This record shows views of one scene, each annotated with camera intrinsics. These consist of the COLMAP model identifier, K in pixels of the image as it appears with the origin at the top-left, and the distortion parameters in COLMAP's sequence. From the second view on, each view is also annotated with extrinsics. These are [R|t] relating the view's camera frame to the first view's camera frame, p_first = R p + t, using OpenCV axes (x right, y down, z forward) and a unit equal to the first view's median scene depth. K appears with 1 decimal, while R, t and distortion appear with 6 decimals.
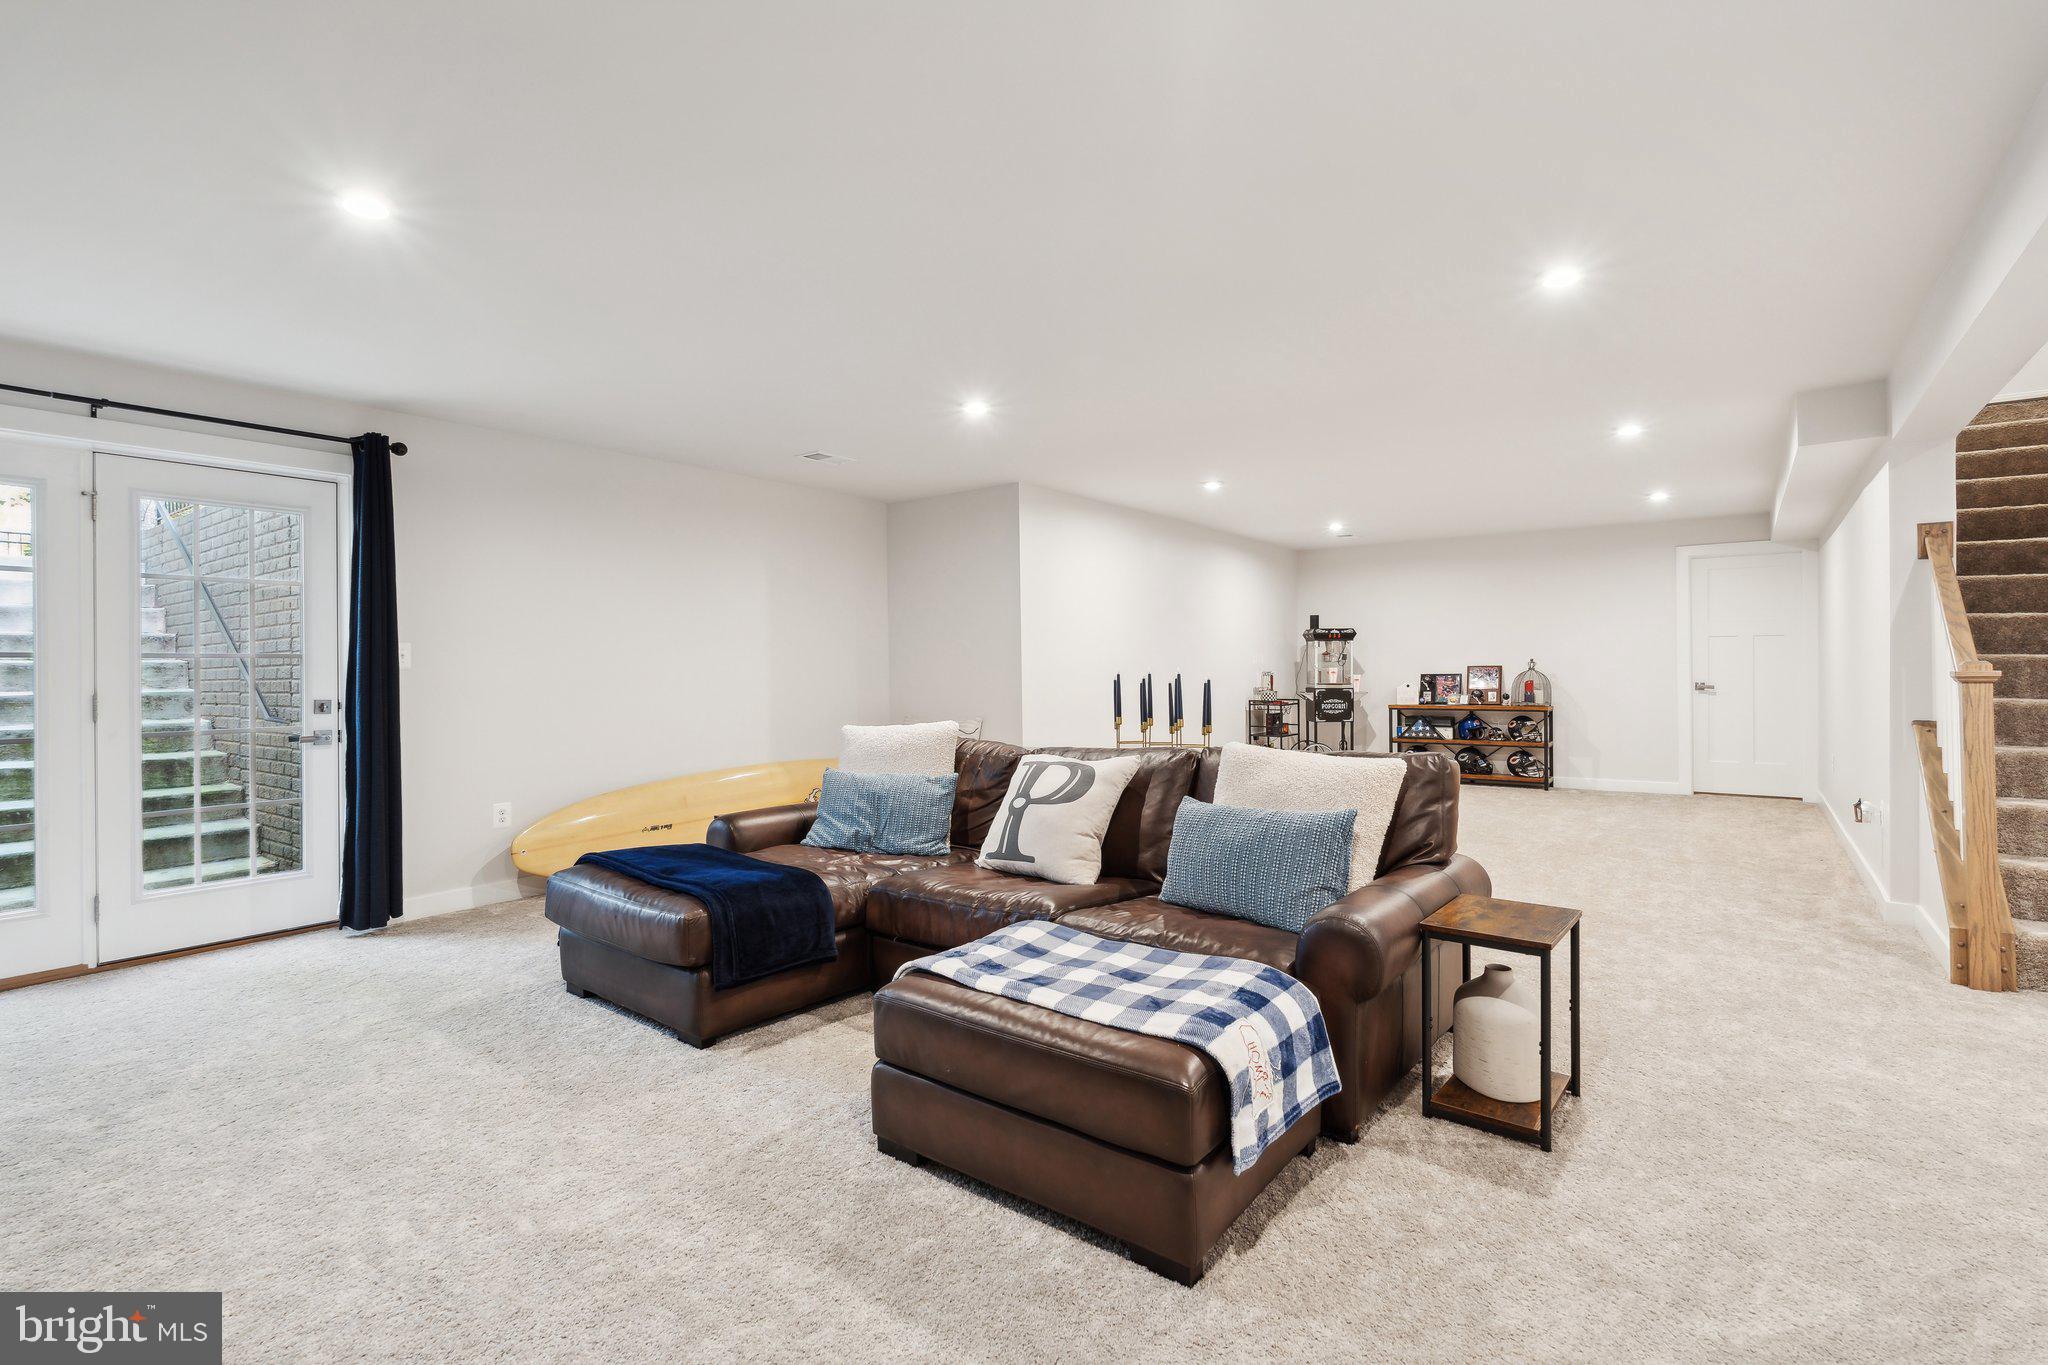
lens RADIAL K [[940.9, 0, 1016.2], [0, 940.9, 671.5], [0, 0, 1]] dist [0.002608, 0.000134]
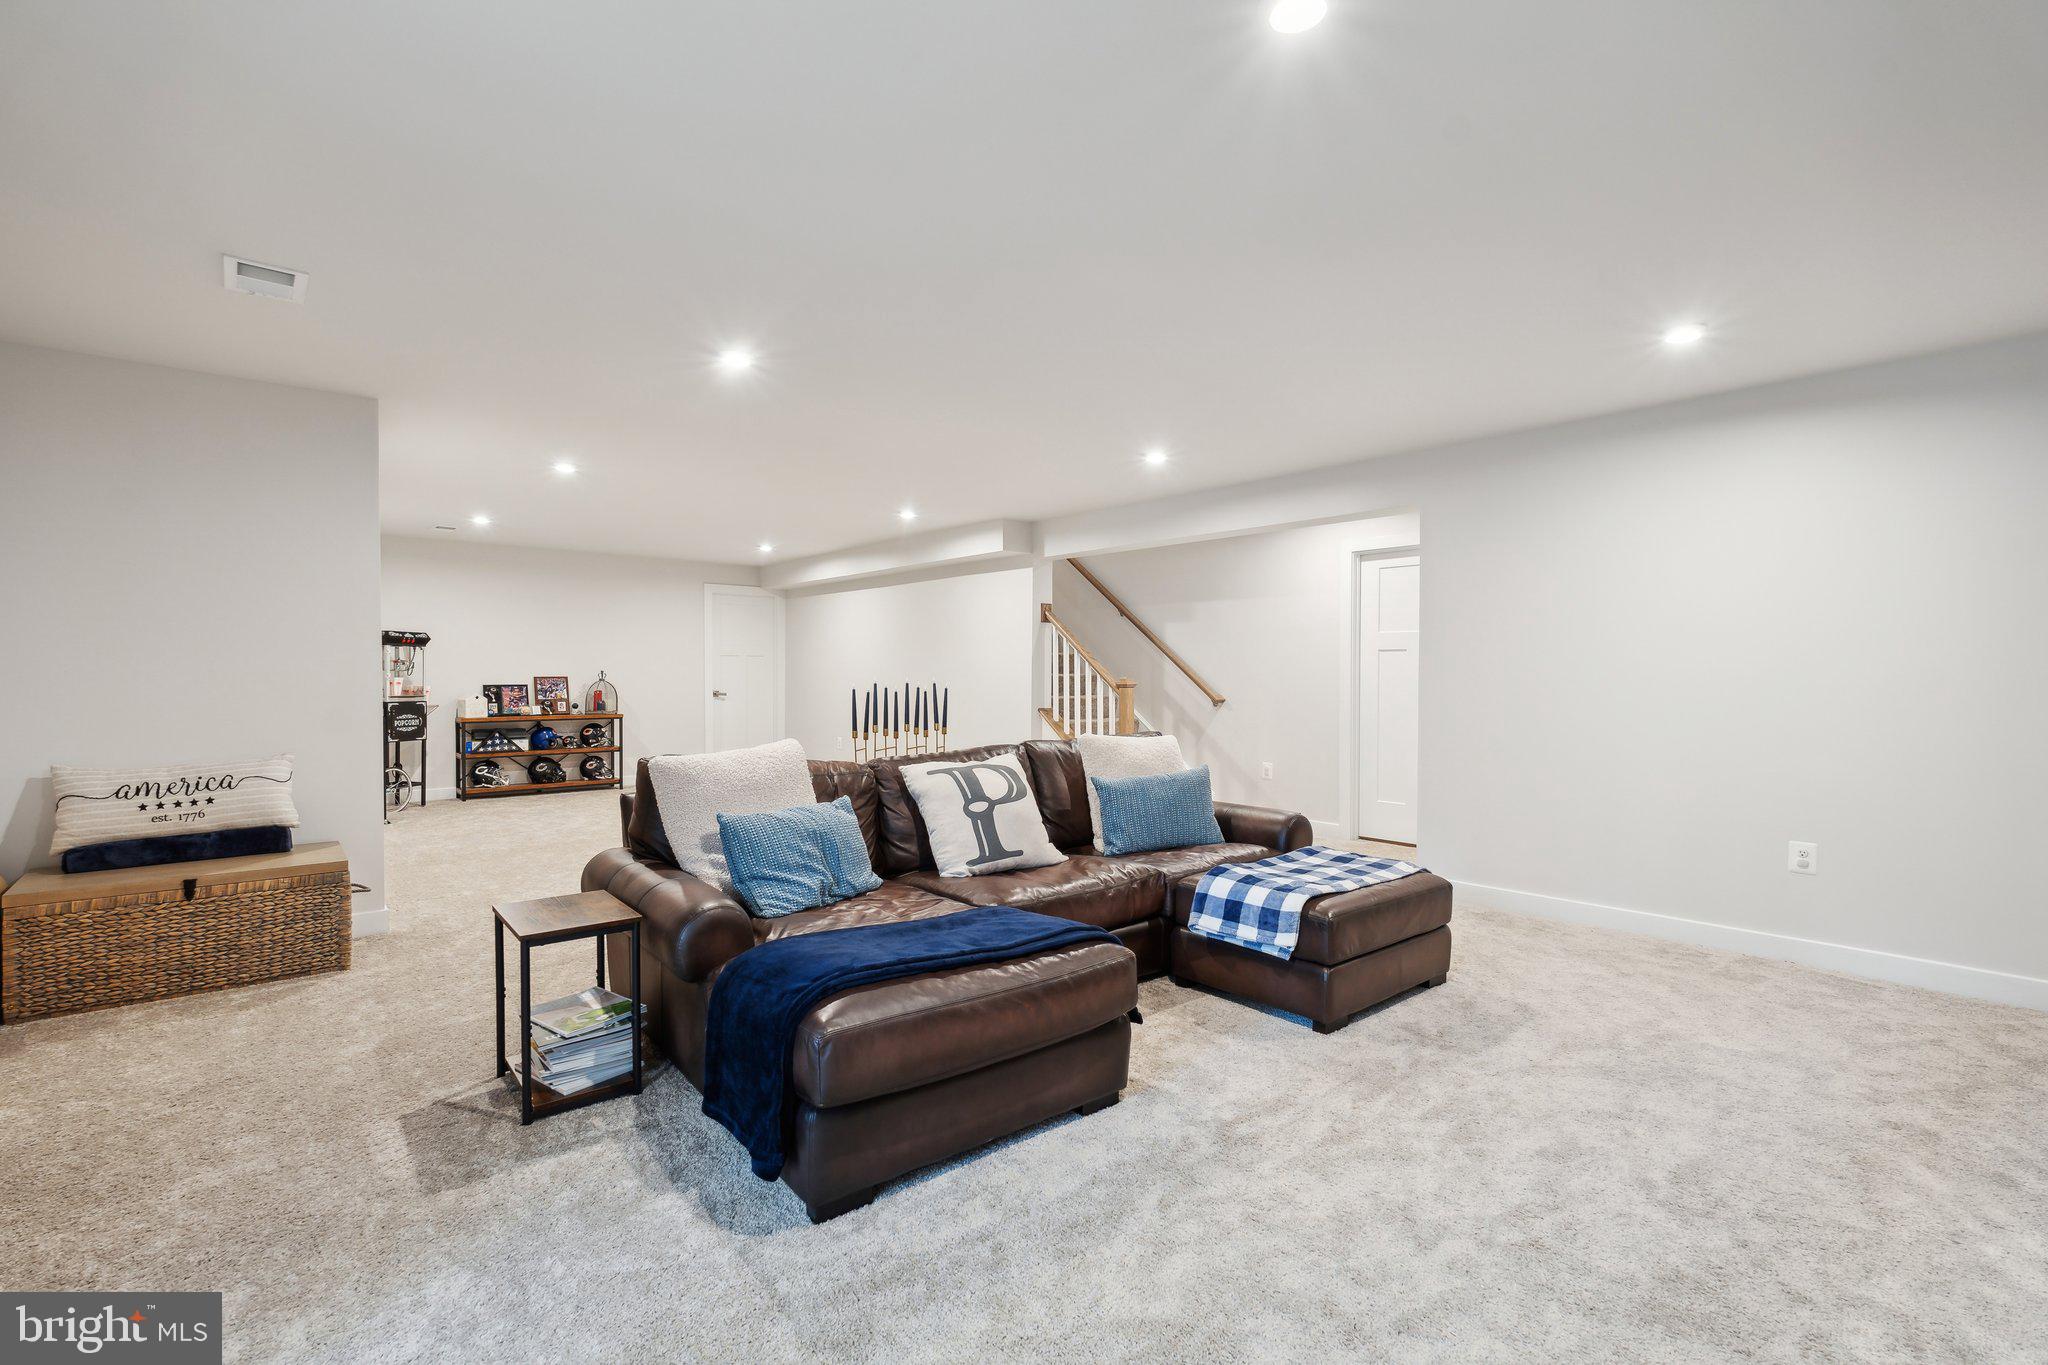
lens RADIAL K [[940.9, 0, 1016.3], [0, 940.9, 684.7], [0, 0, 1]] dist [0.002608, 0.000134]
pose [[0.218615, -0.002240, 0.975809, -0.389452], [0.000258, 0.999997, 0.002238, 0.000547], [-0.975811, -0.000238, 0.218615, 0.283010]]
